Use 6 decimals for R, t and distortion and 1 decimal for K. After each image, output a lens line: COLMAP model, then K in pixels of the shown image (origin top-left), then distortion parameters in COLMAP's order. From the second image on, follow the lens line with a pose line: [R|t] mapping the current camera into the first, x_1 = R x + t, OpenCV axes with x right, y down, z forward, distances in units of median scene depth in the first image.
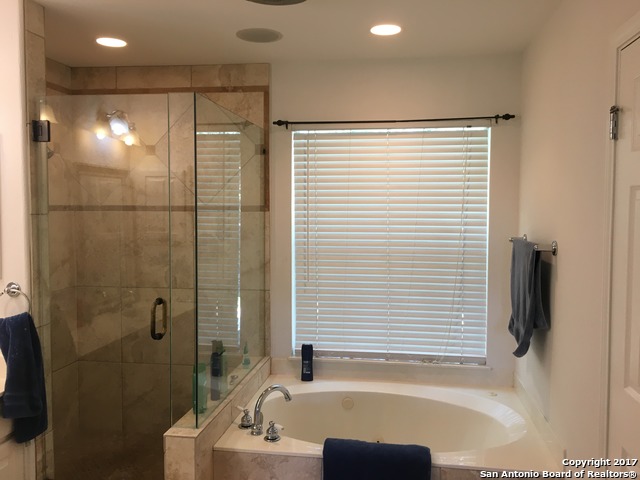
lens RADIAL K [[548.9, 0, 321.7], [0, 548.9, 237.7], [0, 0, 1]] dist [0.090103, -0.114813]
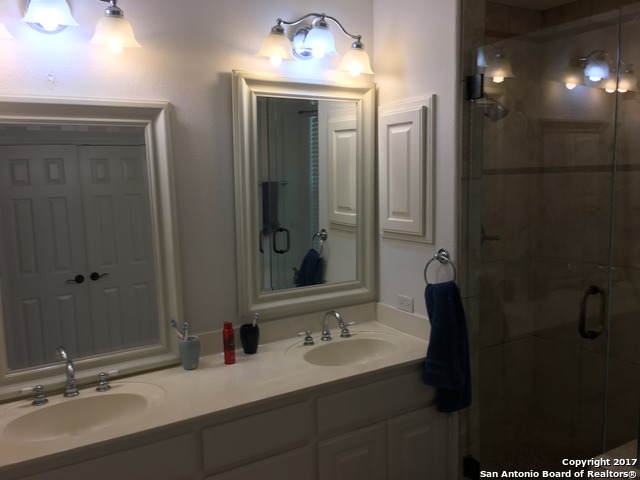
lens RADIAL K [[548.9, 0, 321.7], [0, 548.9, 237.7], [0, 0, 1]] dist [0.090103, -0.114813]
pose [[0.639575, 0.071762, -0.765371, 0.049537], [-0.018971, 0.996803, 0.077609, -0.010509], [0.768494, -0.035117, 0.638892, 0.211002]]
